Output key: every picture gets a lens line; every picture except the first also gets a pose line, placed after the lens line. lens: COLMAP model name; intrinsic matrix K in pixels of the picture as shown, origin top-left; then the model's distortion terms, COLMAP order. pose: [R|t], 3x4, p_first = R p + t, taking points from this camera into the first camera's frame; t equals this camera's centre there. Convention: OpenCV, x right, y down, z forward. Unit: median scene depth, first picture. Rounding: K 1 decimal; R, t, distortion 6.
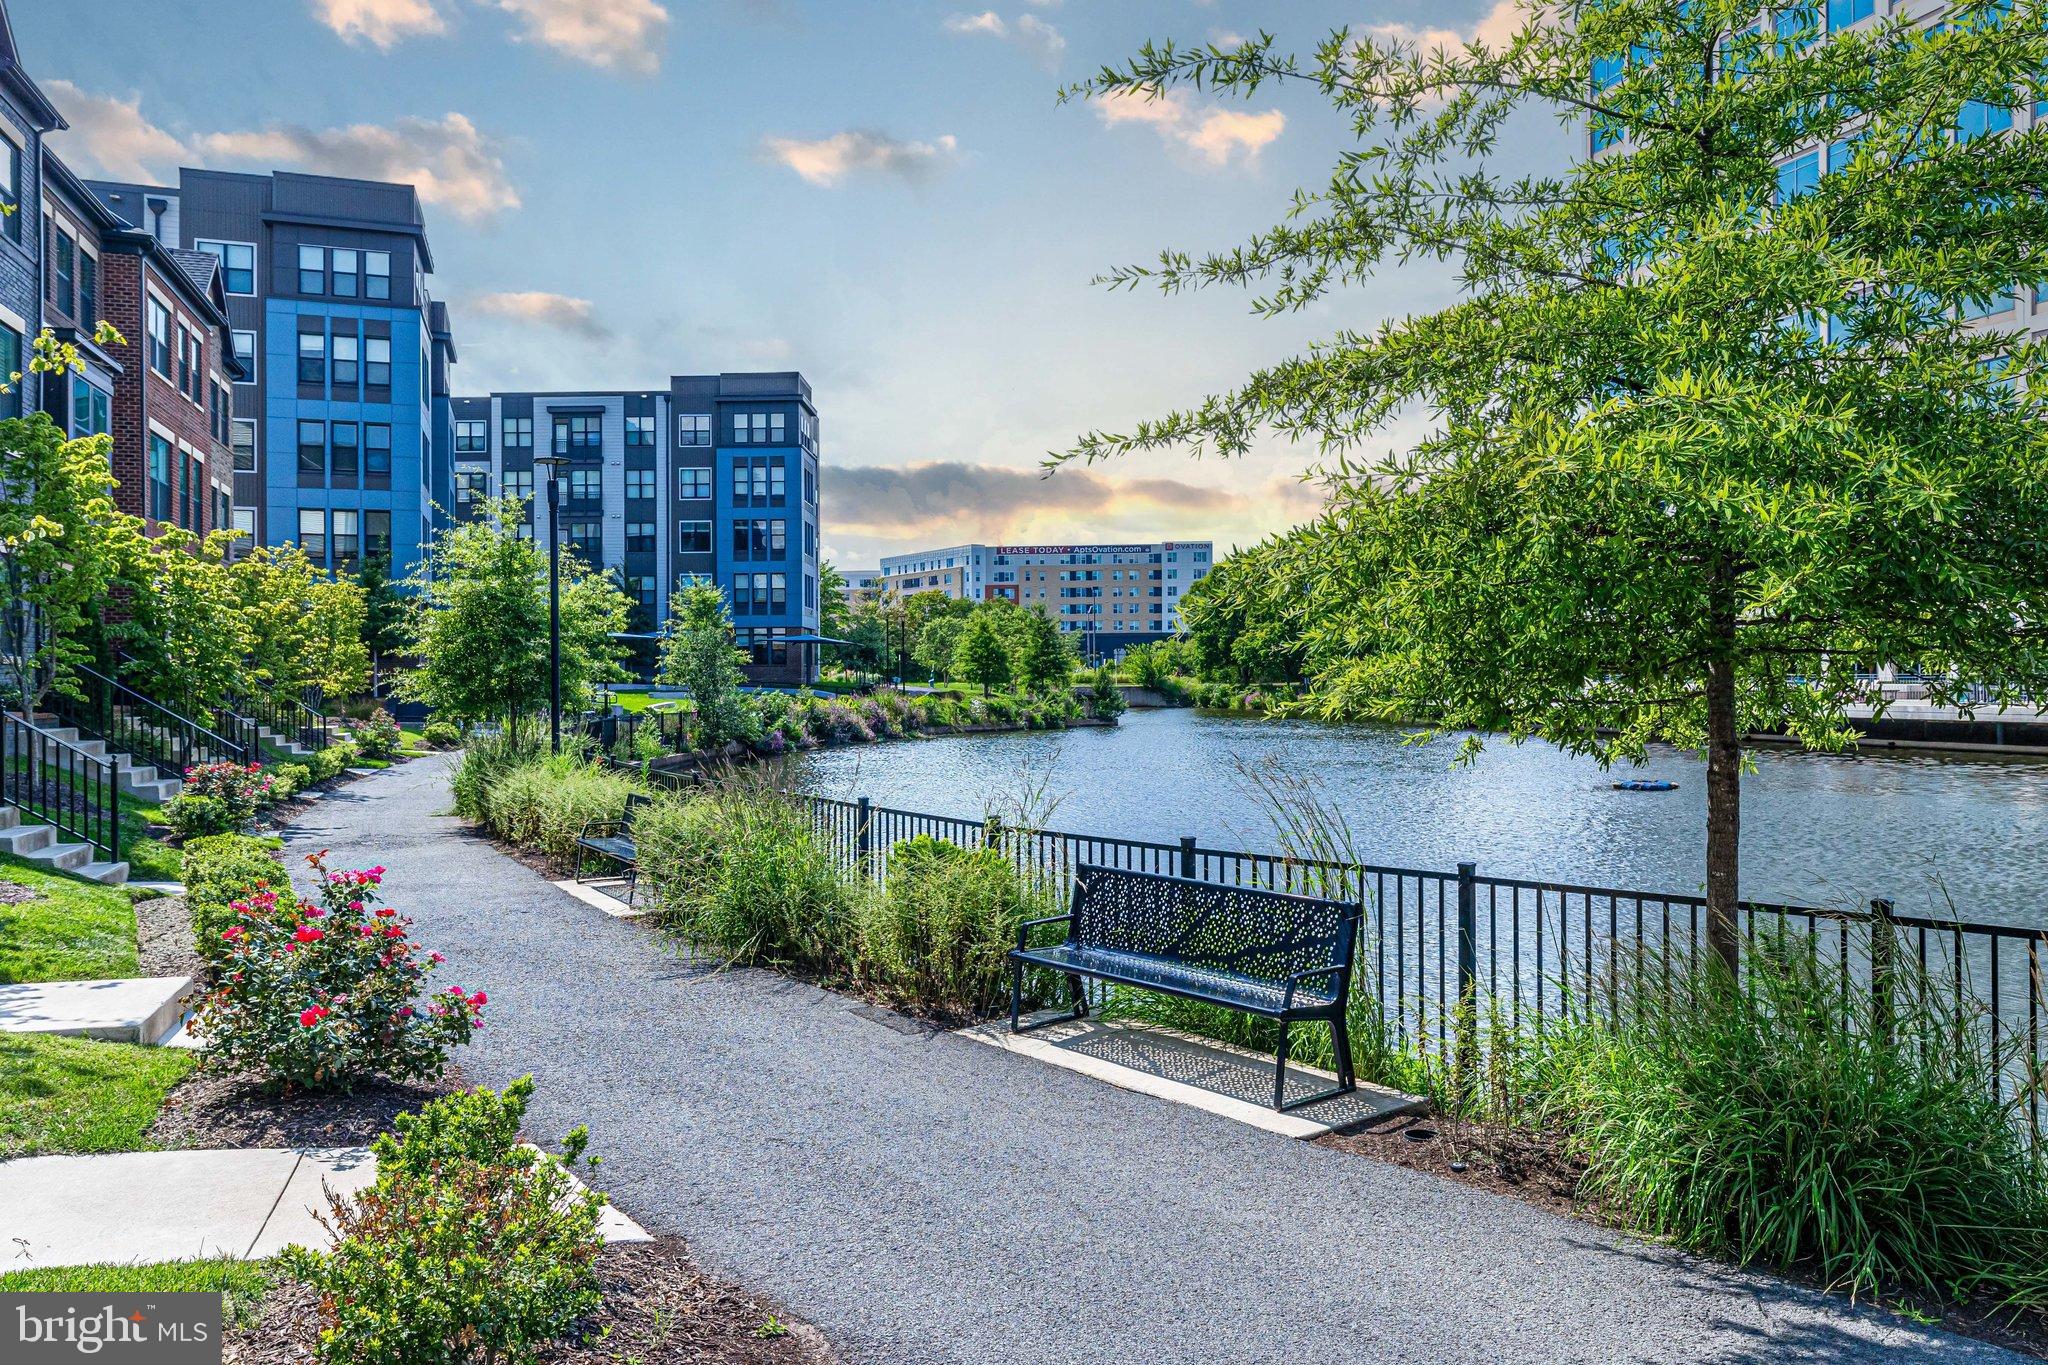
lens RADIAL K [[1444.9, 0, 1024.0], [0, 1444.9, 682.5], [0, 0, 1]] dist [0.002905, 0.000472]
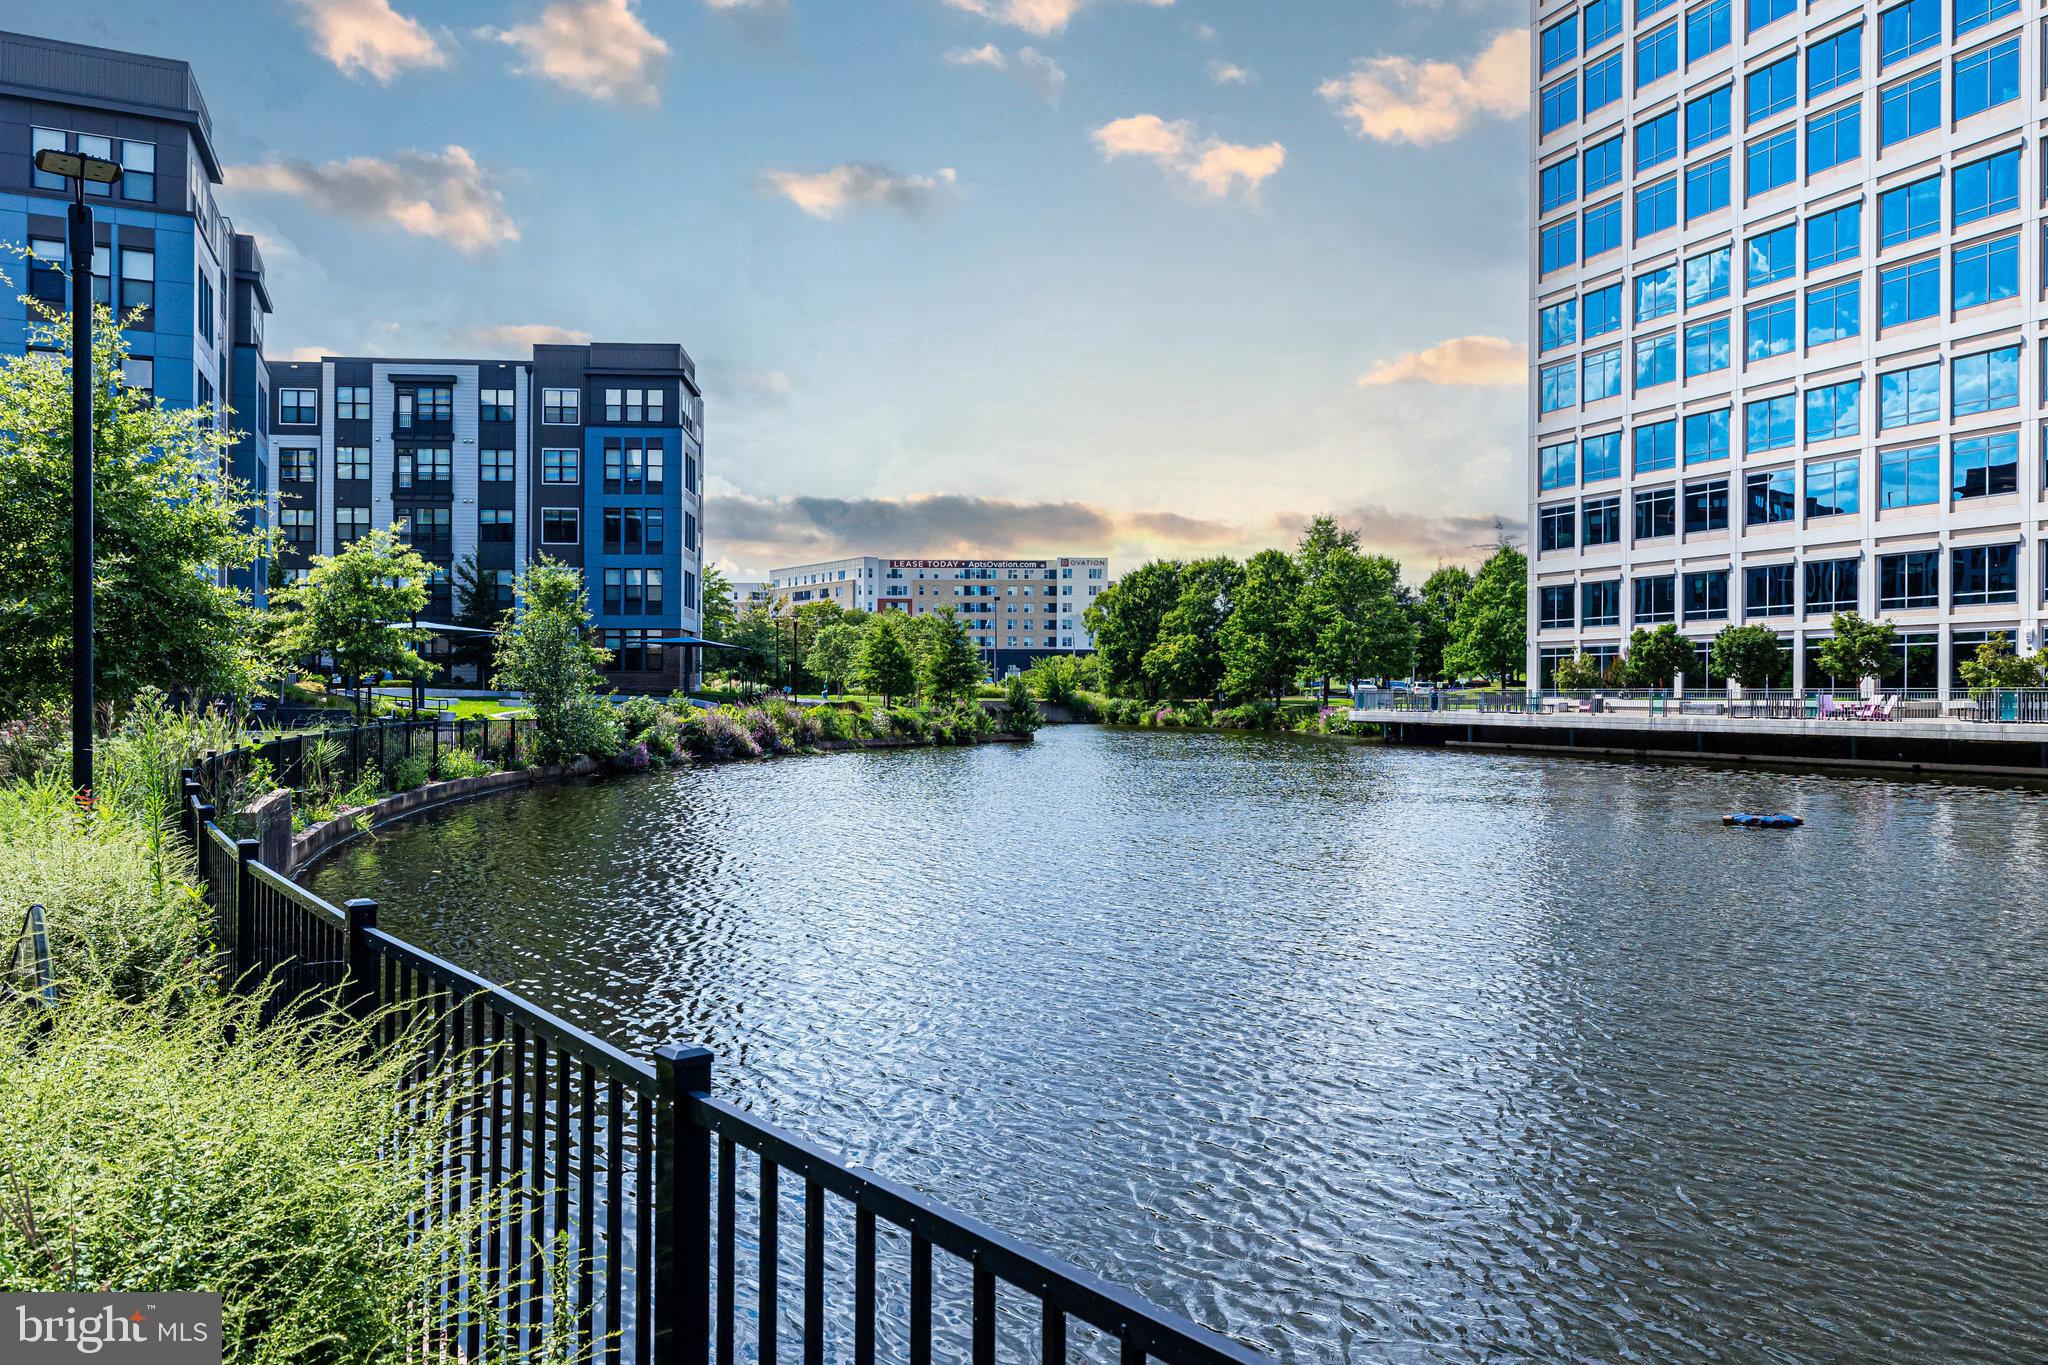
lens RADIAL K [[1404.3, 0, 1026.1], [0, 1404.3, 692.9], [0, 0, 1]] dist [0.002999, 0.003891]
pose [[0.996574, 0.009608, 0.082145, -0.011653], [-0.009122, 0.999939, -0.006289, 0.004653], [-0.082200, 0.005518, 0.996601, 0.116105]]
